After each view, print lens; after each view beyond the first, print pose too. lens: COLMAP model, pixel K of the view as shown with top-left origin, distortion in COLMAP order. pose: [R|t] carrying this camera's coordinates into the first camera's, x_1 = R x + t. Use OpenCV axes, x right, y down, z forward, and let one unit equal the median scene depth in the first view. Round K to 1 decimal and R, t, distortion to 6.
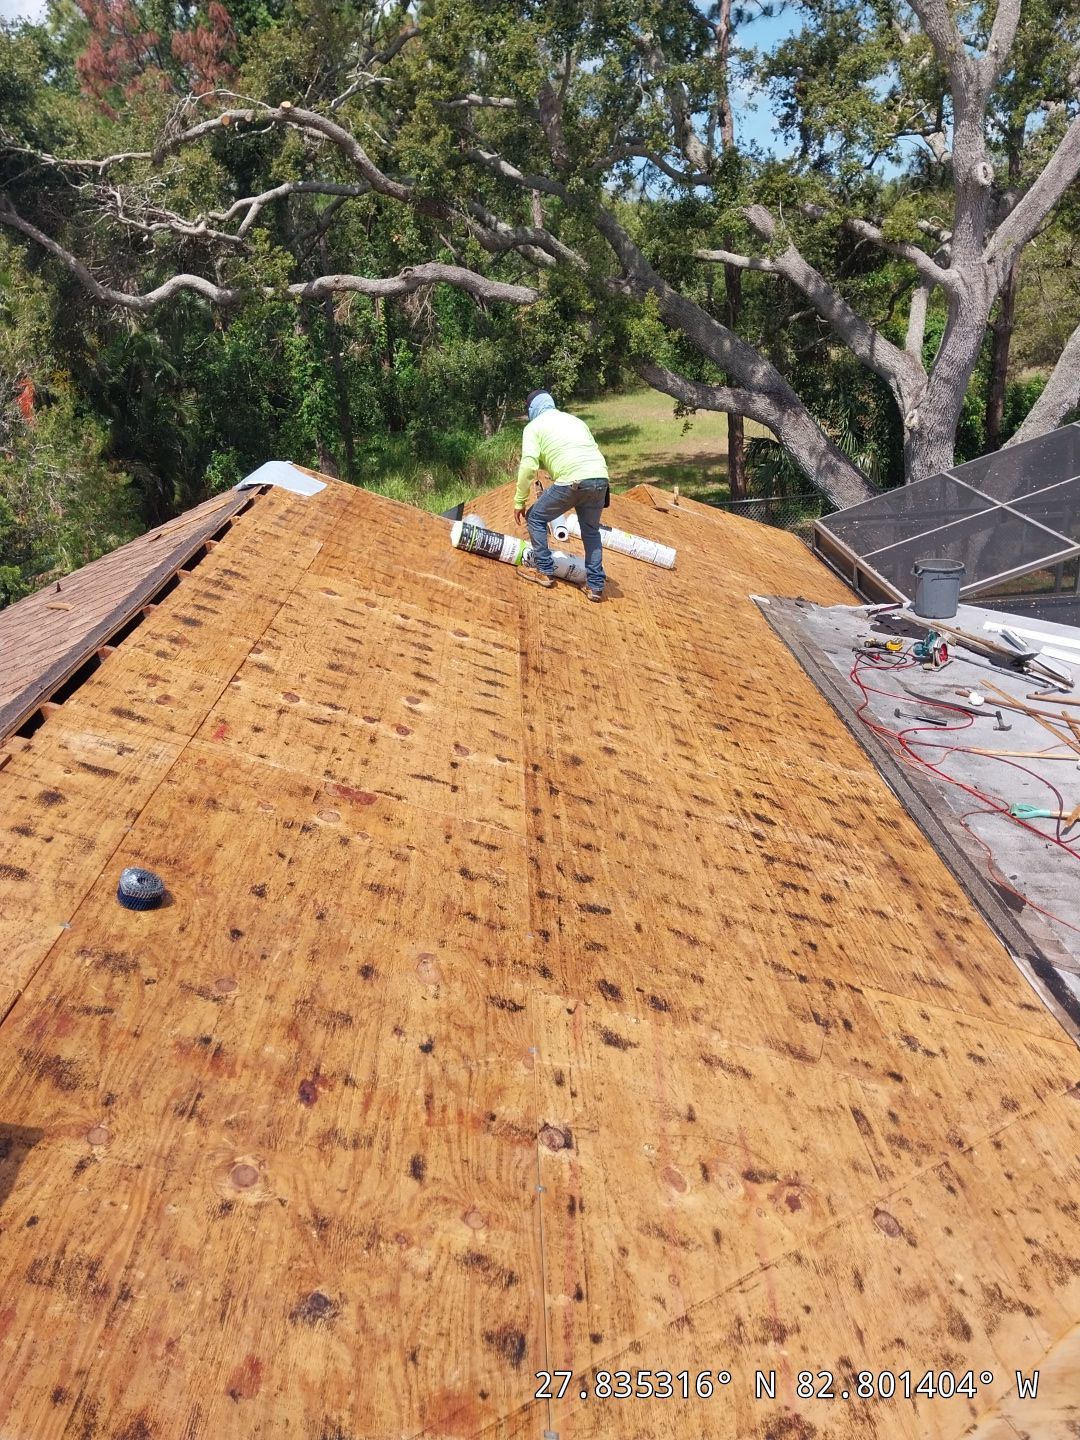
lens RADIAL K [[1128.3, 0, 569.5], [0, 1128.3, 726.0], [0, 0, 1]] dist [0.007427, -0.013664]
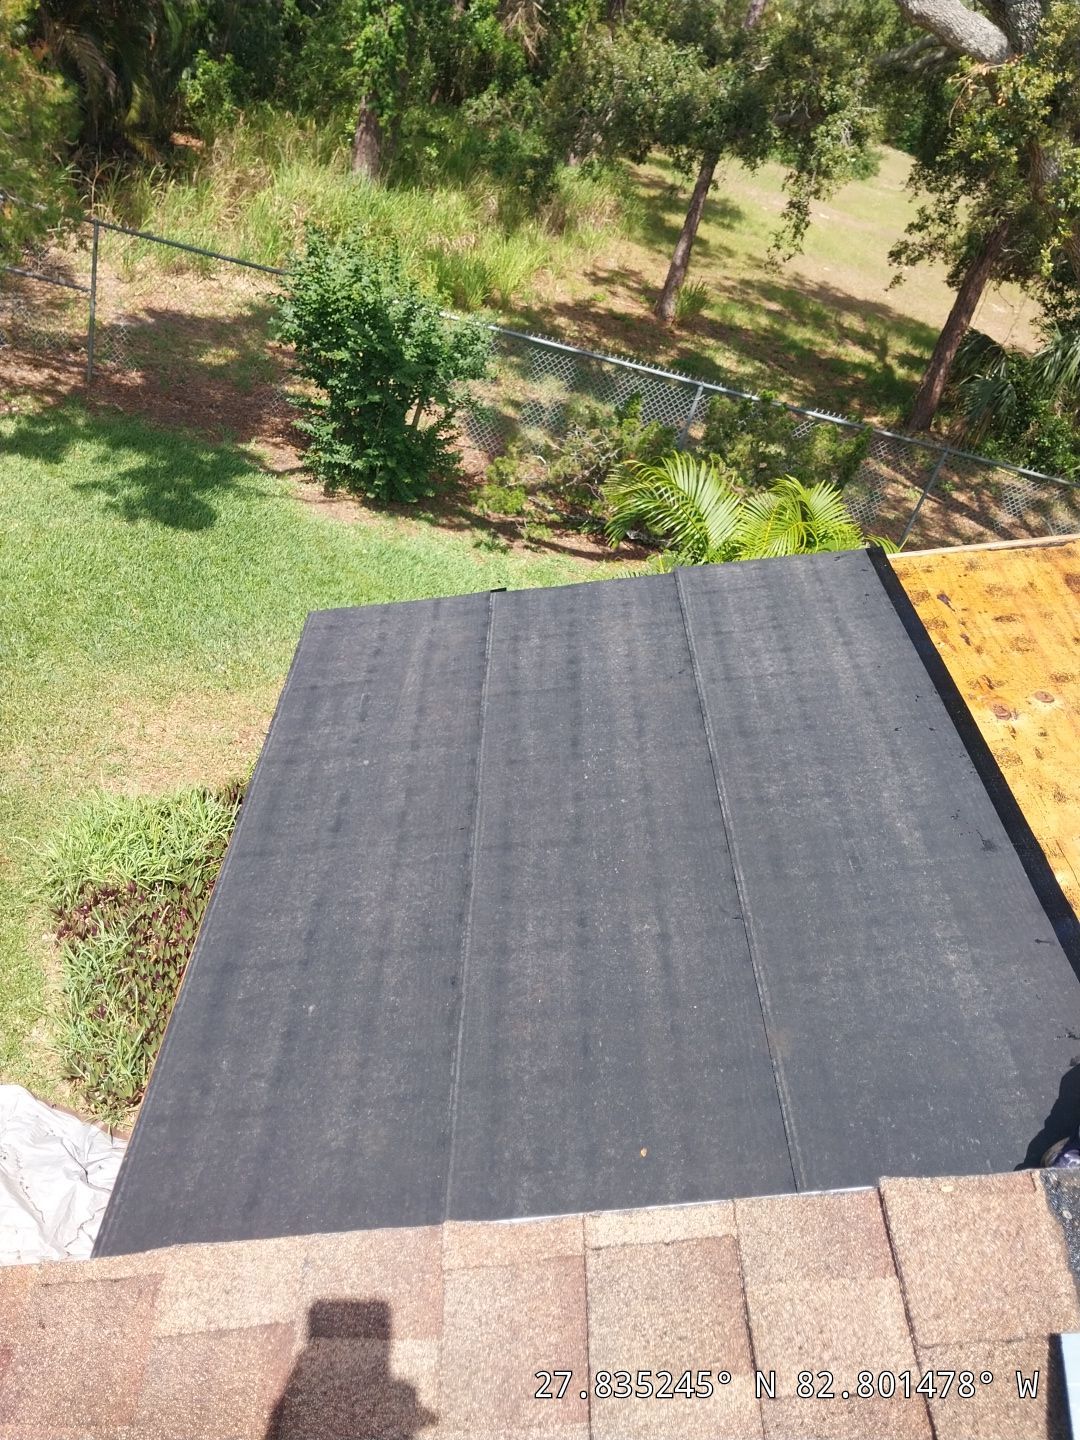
lens RADIAL K [[1145.6, 0, 564.2], [0, 1145.6, 671.0], [0, 0, 1]] dist [0.002612, -0.007279]
pose [[0.944248, 0.294916, 0.146355, -0.109903], [-0.316794, 0.934906, 0.159977, -0.081378], [-0.089648, -0.197422, 0.976211, 0.262621]]
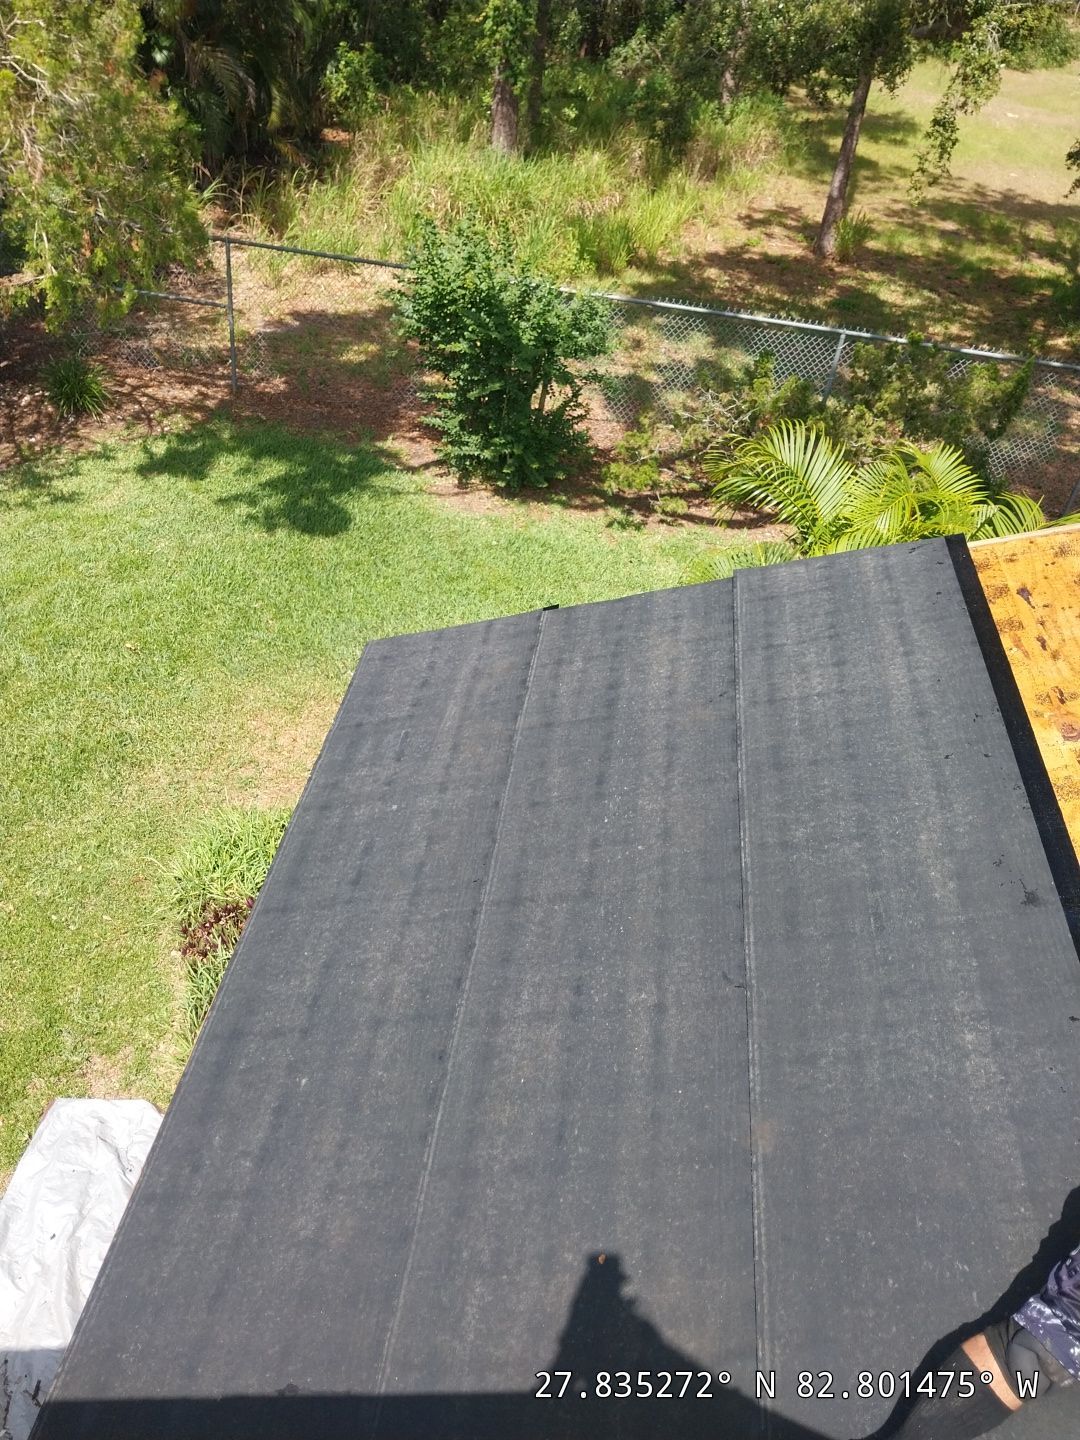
lens RADIAL K [[1145.6, 0, 564.2], [0, 1145.6, 671.0], [0, 0, 1]] dist [0.002612, -0.007279]
pose [[0.971398, 0.236848, -0.017022, -0.090189], [-0.225256, 0.941793, 0.249571, -0.095811], [0.075142, -0.238599, 0.968207, 0.271181]]
